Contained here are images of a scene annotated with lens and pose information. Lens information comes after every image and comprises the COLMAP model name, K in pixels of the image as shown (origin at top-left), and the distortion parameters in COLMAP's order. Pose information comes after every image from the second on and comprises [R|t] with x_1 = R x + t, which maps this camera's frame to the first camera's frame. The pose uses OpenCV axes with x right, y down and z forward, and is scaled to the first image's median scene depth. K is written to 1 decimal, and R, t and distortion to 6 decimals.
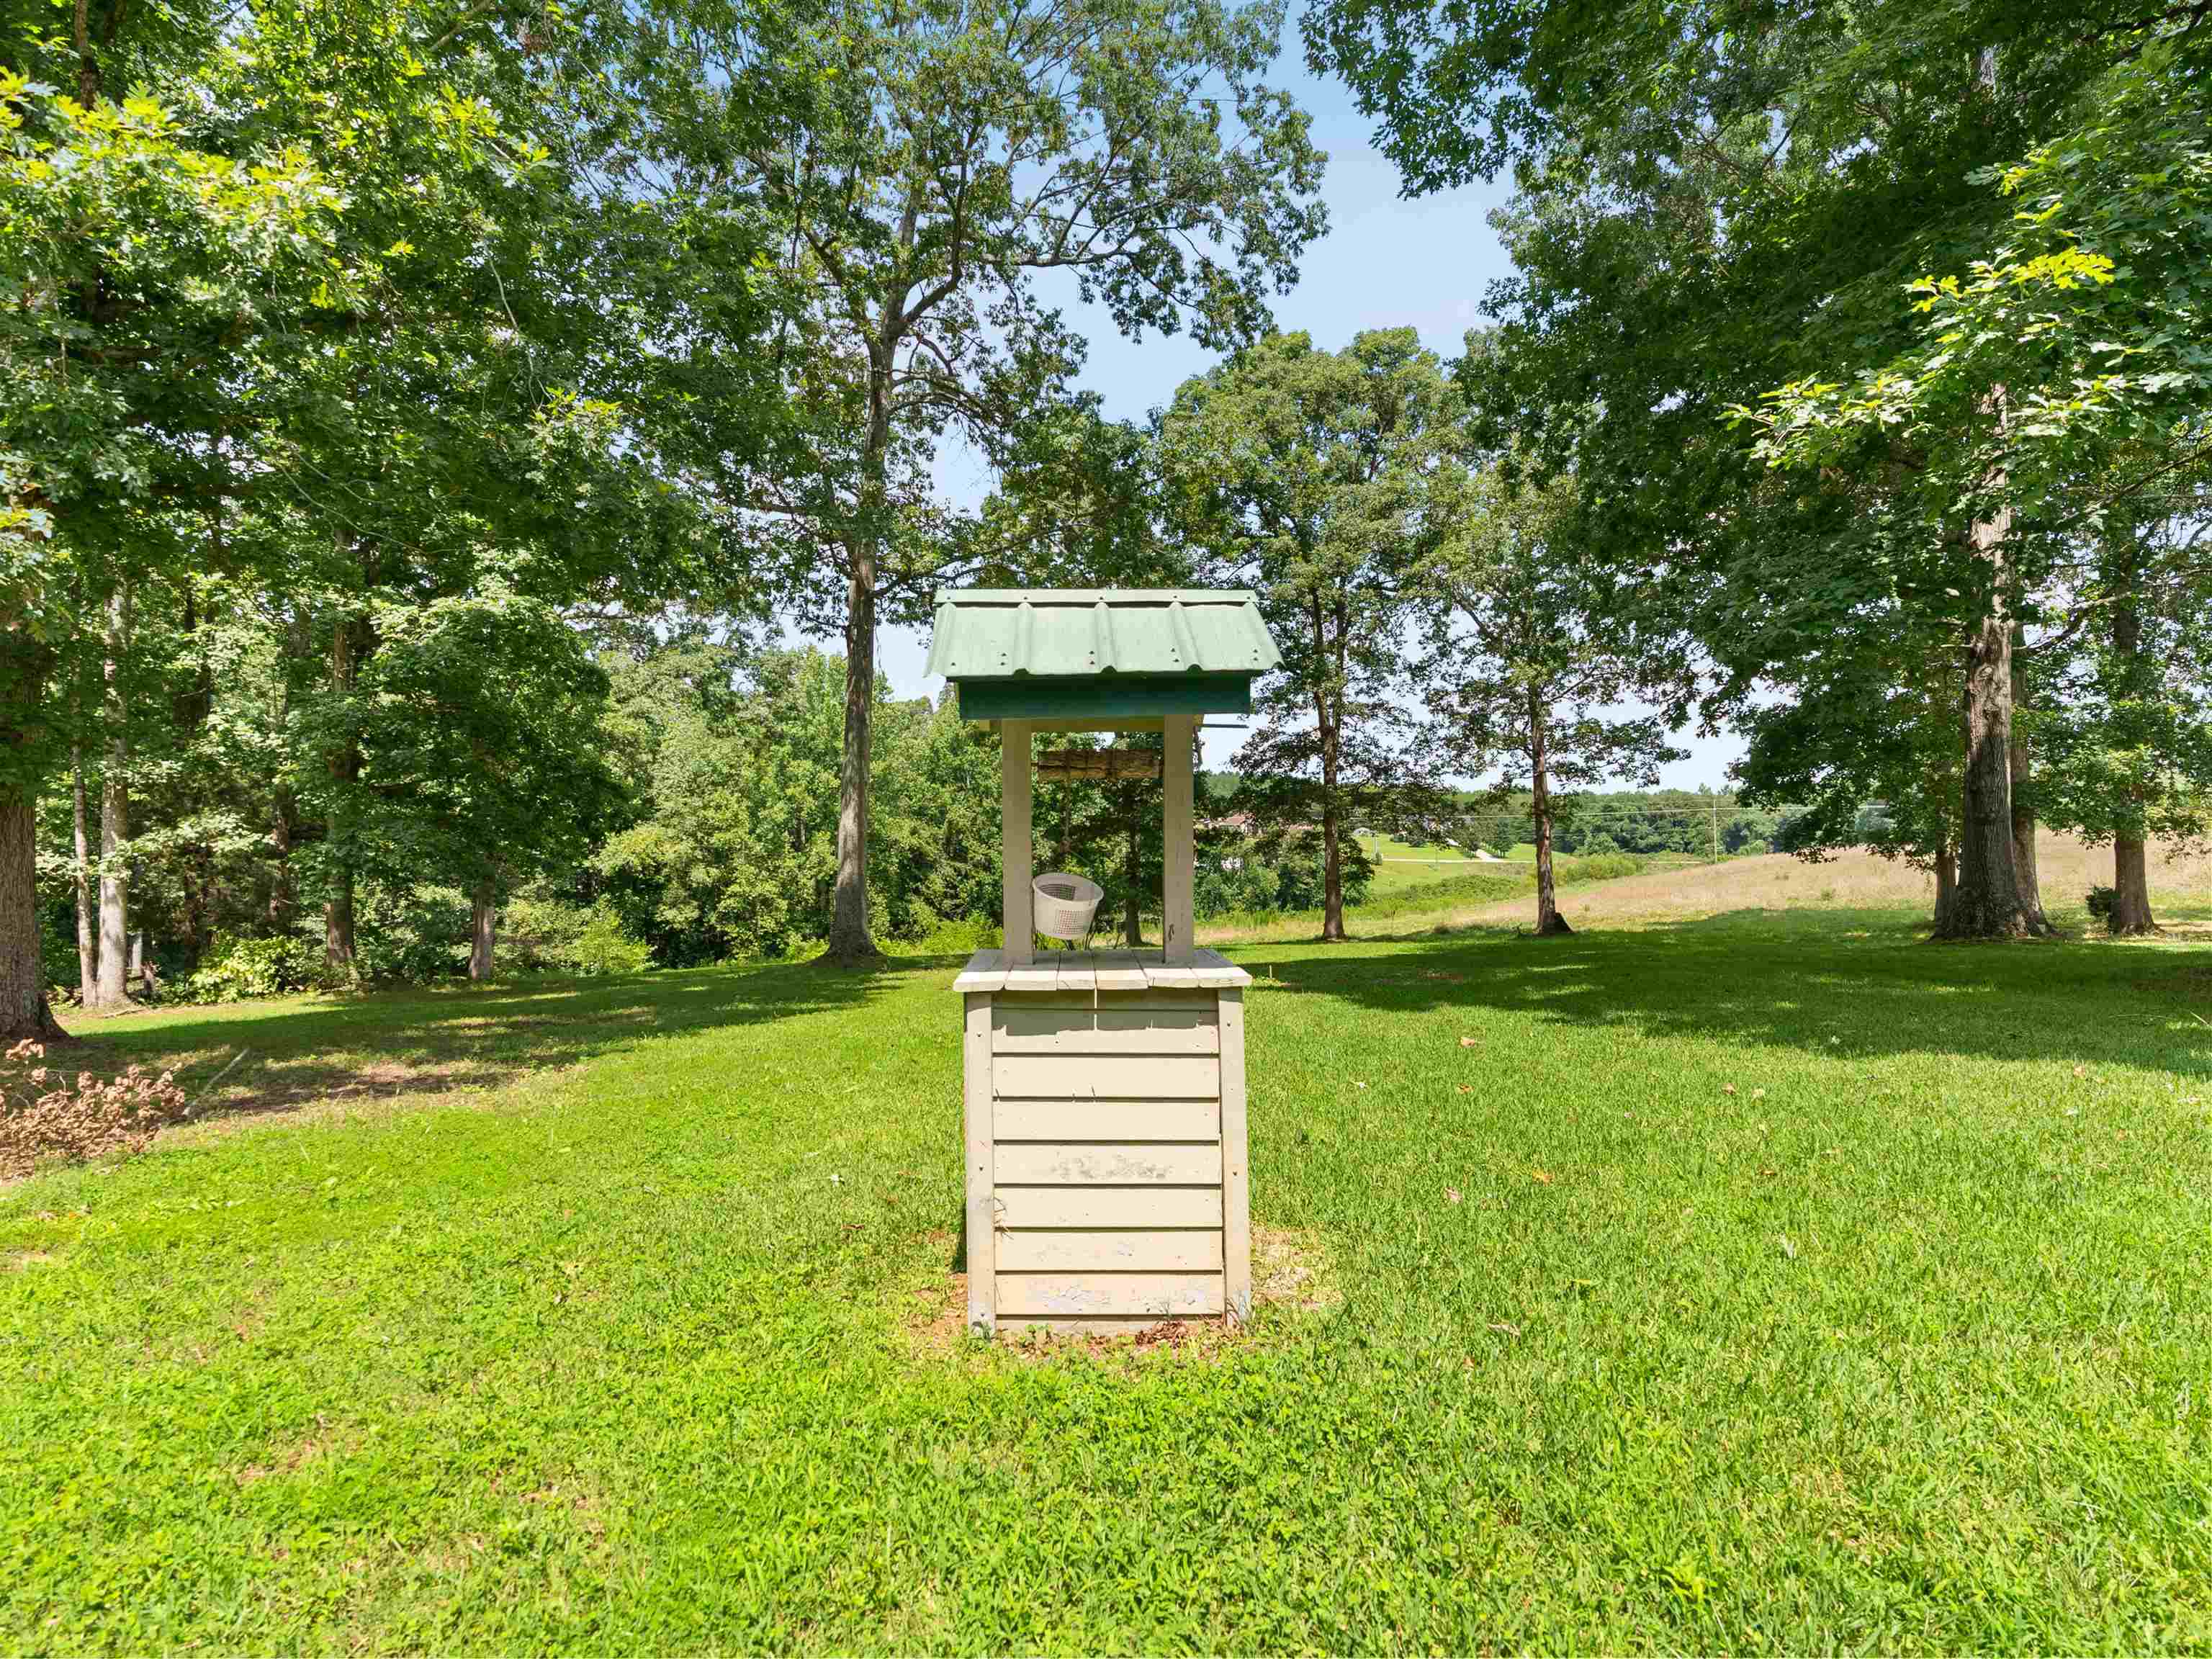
lens RADIAL K [[1124.6, 0, 1111.3], [0, 1124.6, 834.0], [0, 0, 1]] dist [-0.011189, 0.005547]
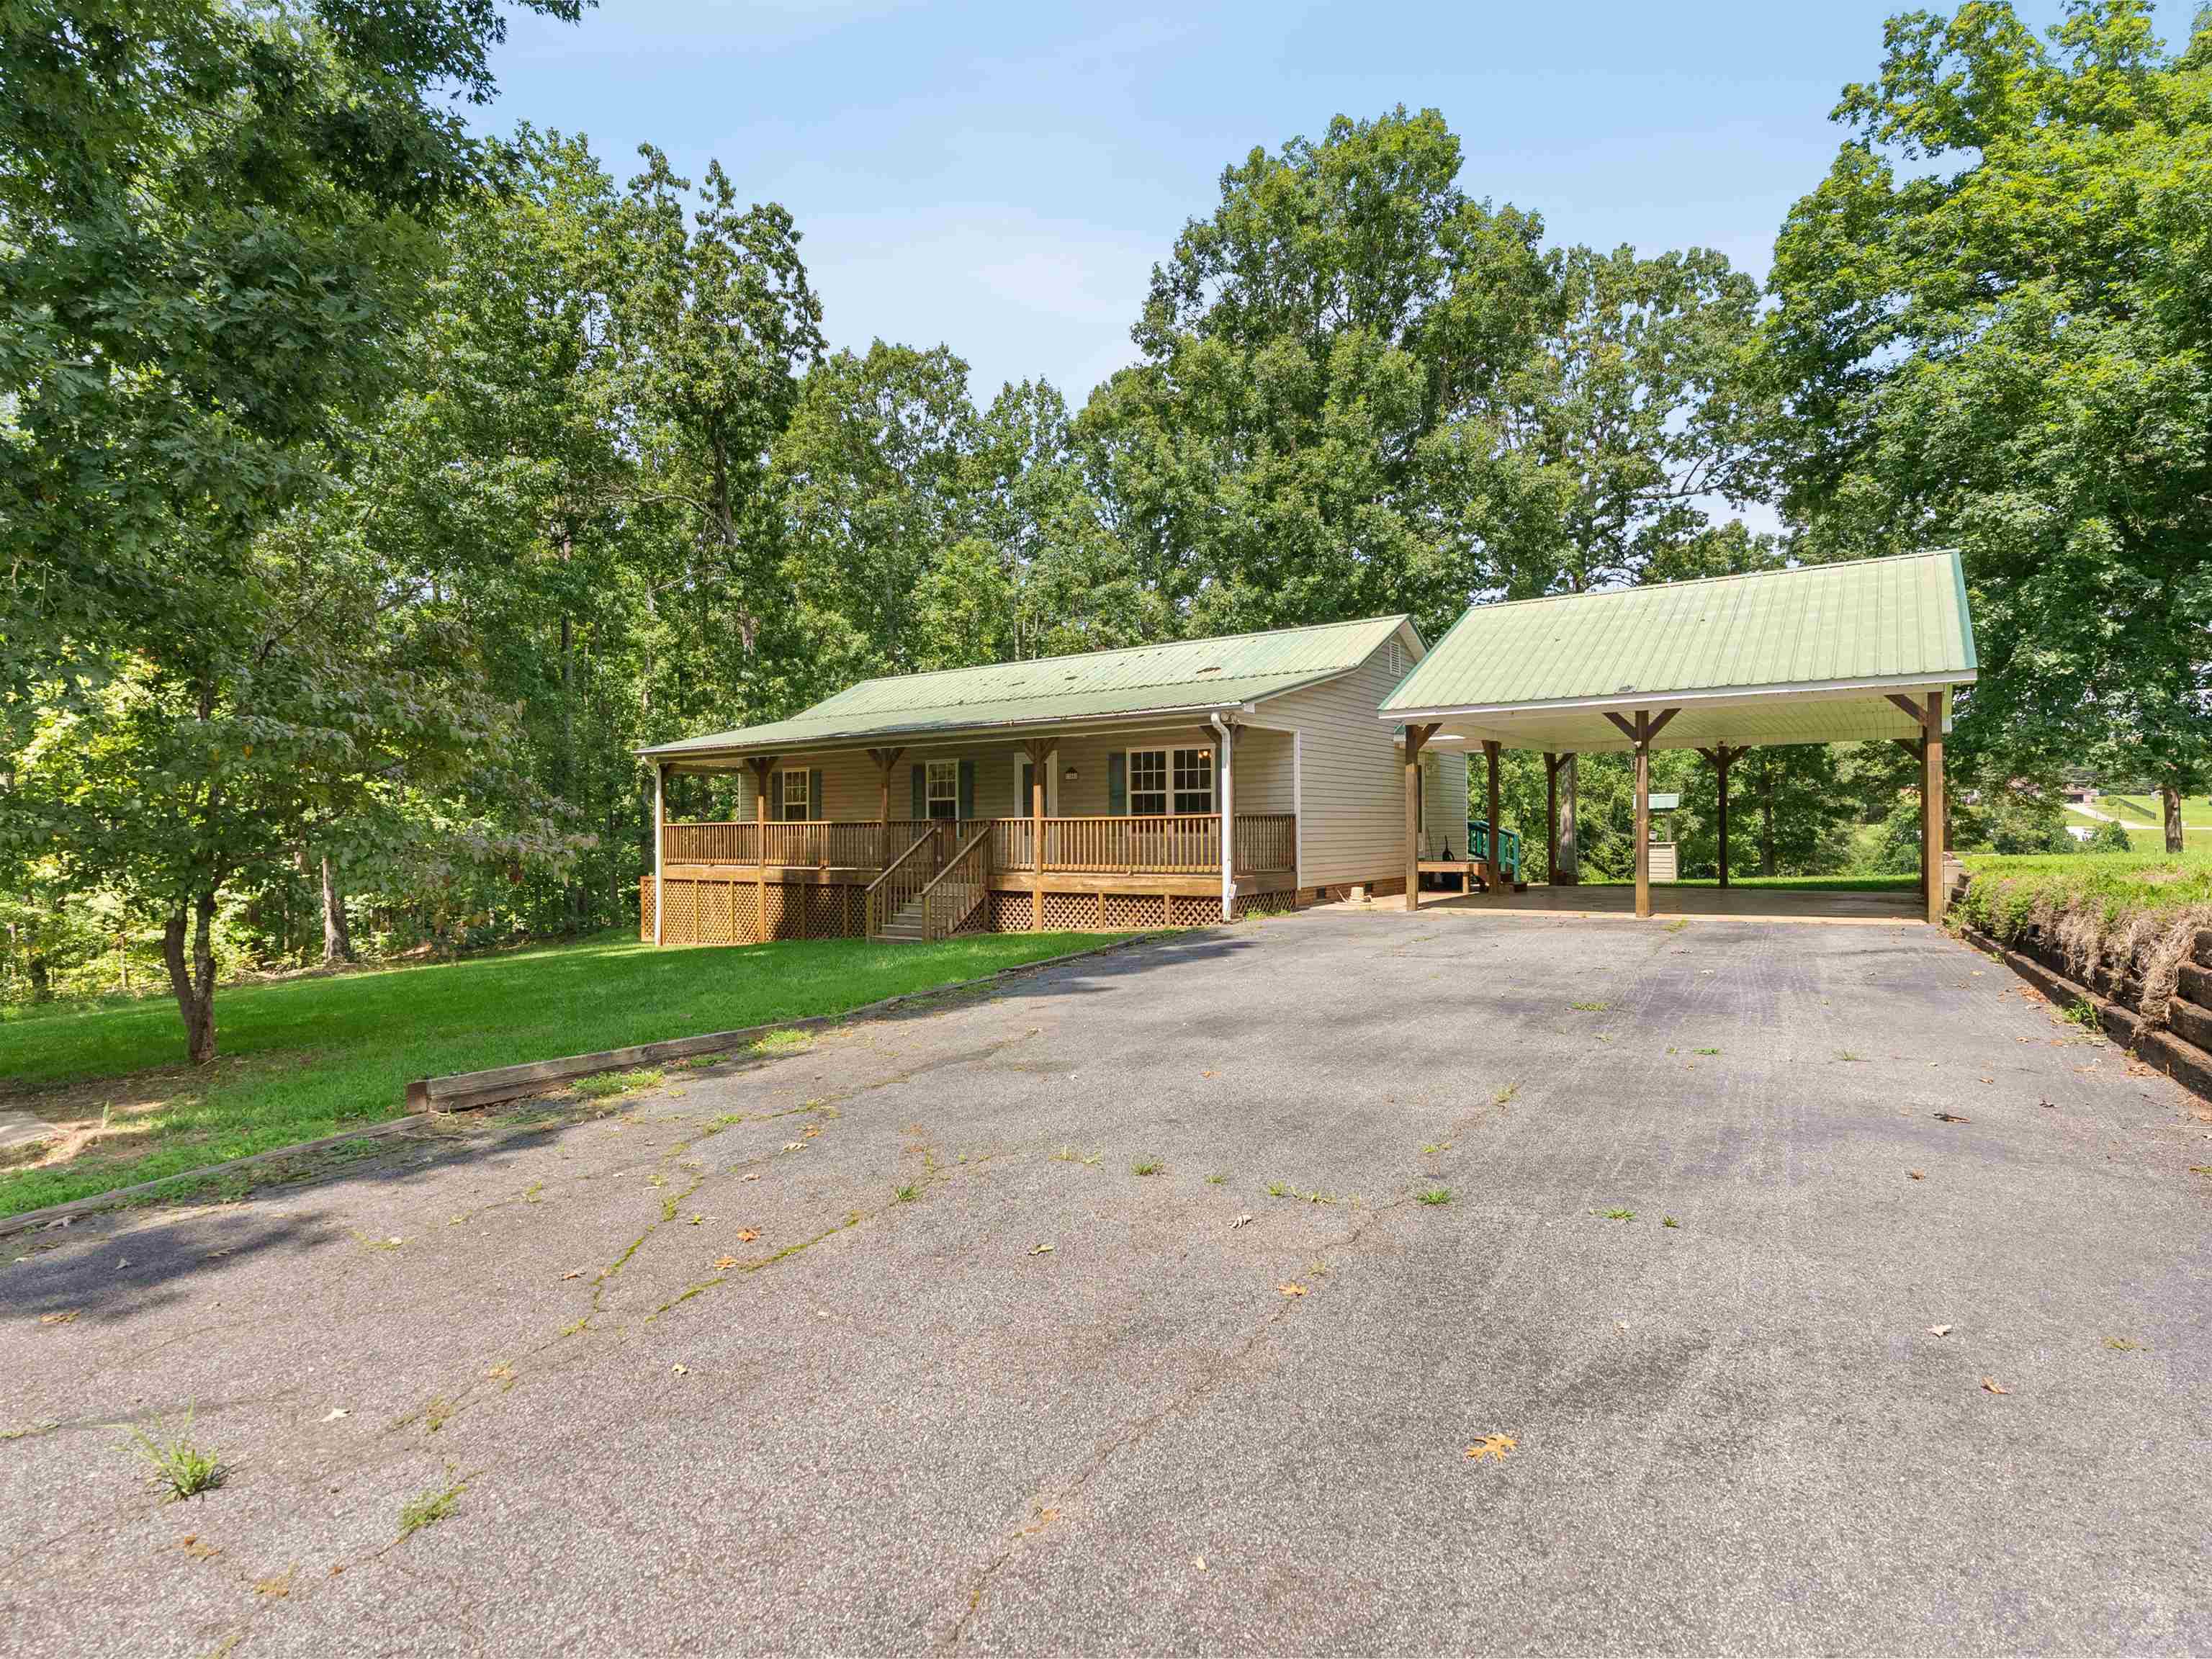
lens RADIAL K [[1124.6, 0, 1107.6], [0, 1124.6, 819.0], [0, 0, 1]] dist [-0.011189, 0.005547]
pose [[0.845538, -0.012359, -0.533773, 0.063375], [0.017870, 0.999827, 0.005157, -0.010357], [0.533617, -0.013899, 0.845612, -0.519629]]
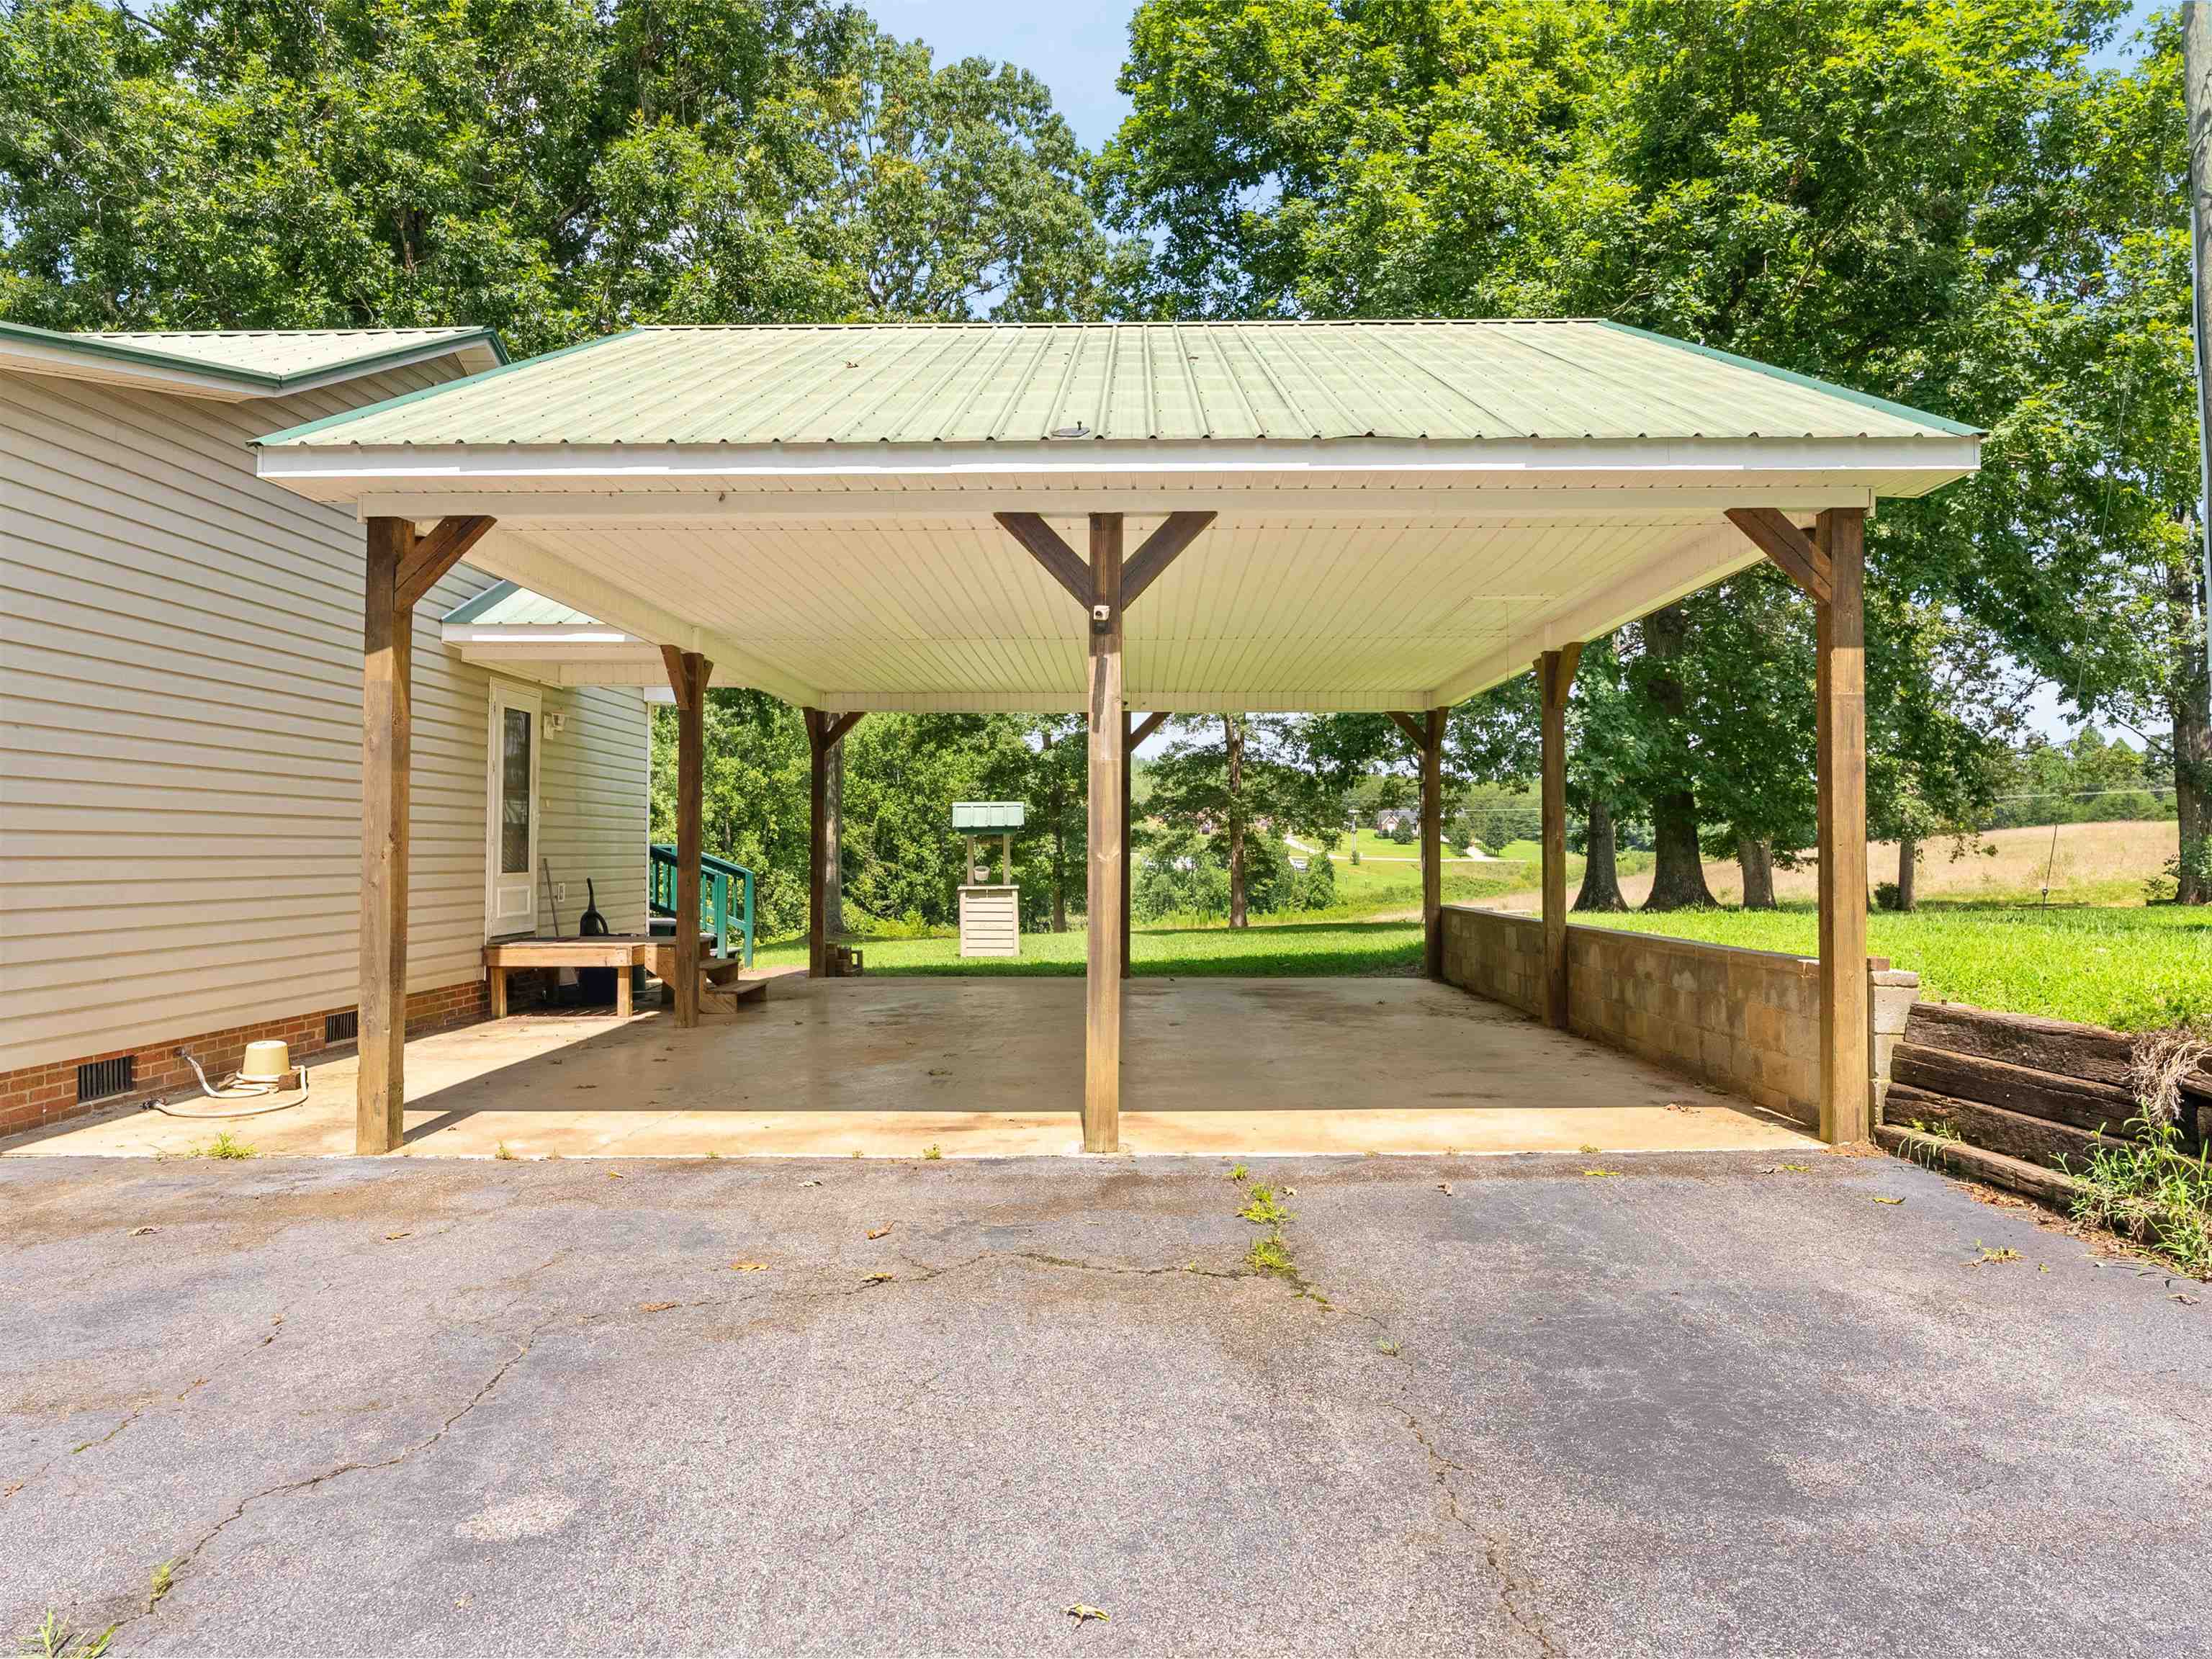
lens RADIAL K [[1355.7, 0, 1107.2], [0, 1355.7, 823.6], [0, 0, 1]] dist [-0.009714, -0.000383]
pose [[0.999393, 0.000552, 0.034847, 0.018206], [-0.000455, 0.999996, -0.002790, -0.007824], [-0.034848, 0.002772, 0.999389, -0.297550]]
